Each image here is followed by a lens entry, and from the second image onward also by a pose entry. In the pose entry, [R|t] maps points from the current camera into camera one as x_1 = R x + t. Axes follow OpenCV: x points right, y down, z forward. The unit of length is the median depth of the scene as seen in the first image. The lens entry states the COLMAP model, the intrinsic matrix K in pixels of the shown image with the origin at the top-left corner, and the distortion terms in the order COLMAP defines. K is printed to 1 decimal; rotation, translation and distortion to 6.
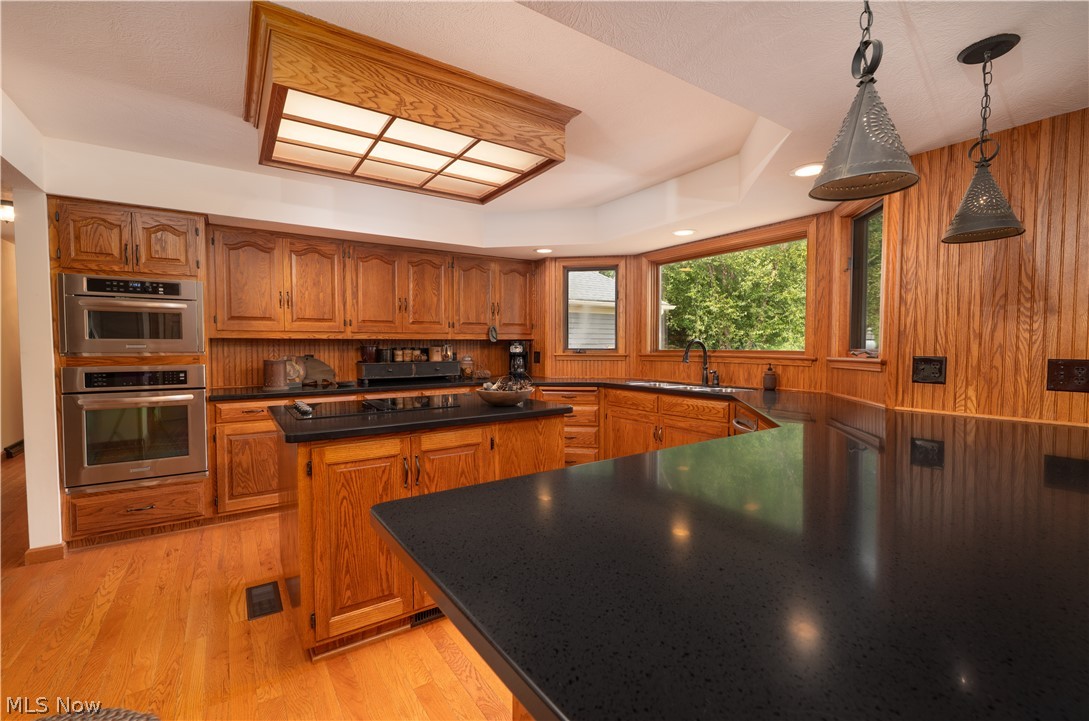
lens RADIAL K [[470.0, 0, 544.7], [0, 470.0, 358.5], [0, 0, 1]] dist [0.000650, 0.000030]
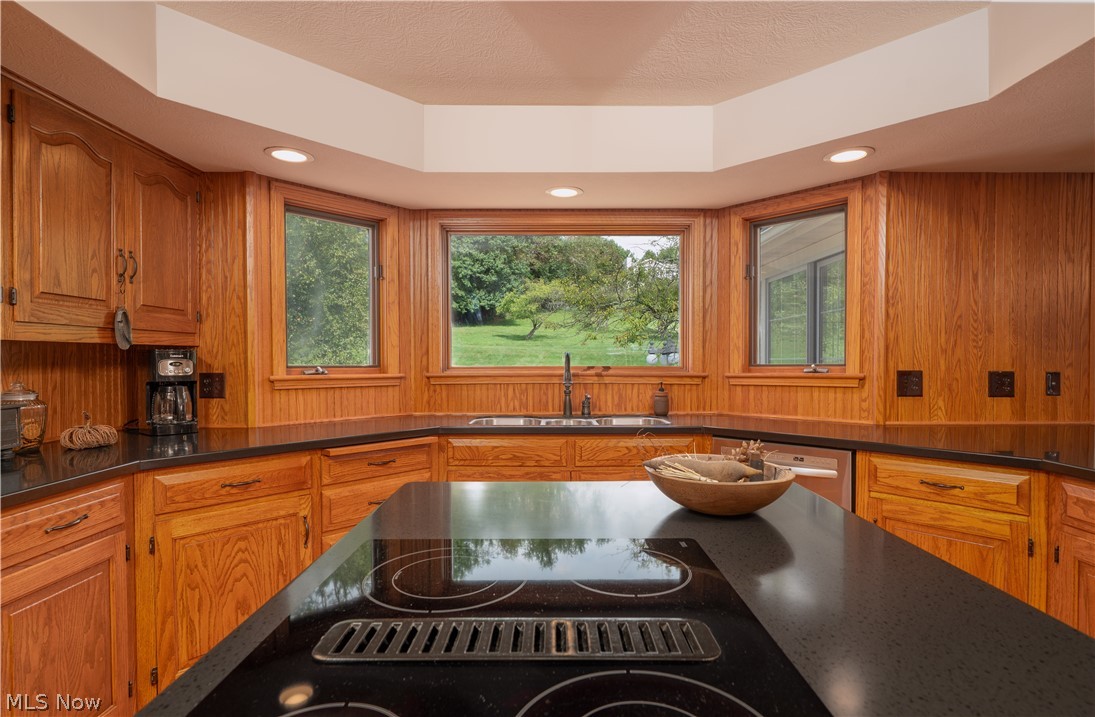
lens RADIAL K [[550.0, 0, 550.4], [0, 550.0, 368.1], [0, 0, 1]] dist [-0.002106, -0.000152]
pose [[0.552851, -0.011376, 0.833202, -0.353292], [0.023279, 0.999727, -0.001797, -0.014370], [-0.832955, 0.020390, 0.552965, 0.557487]]
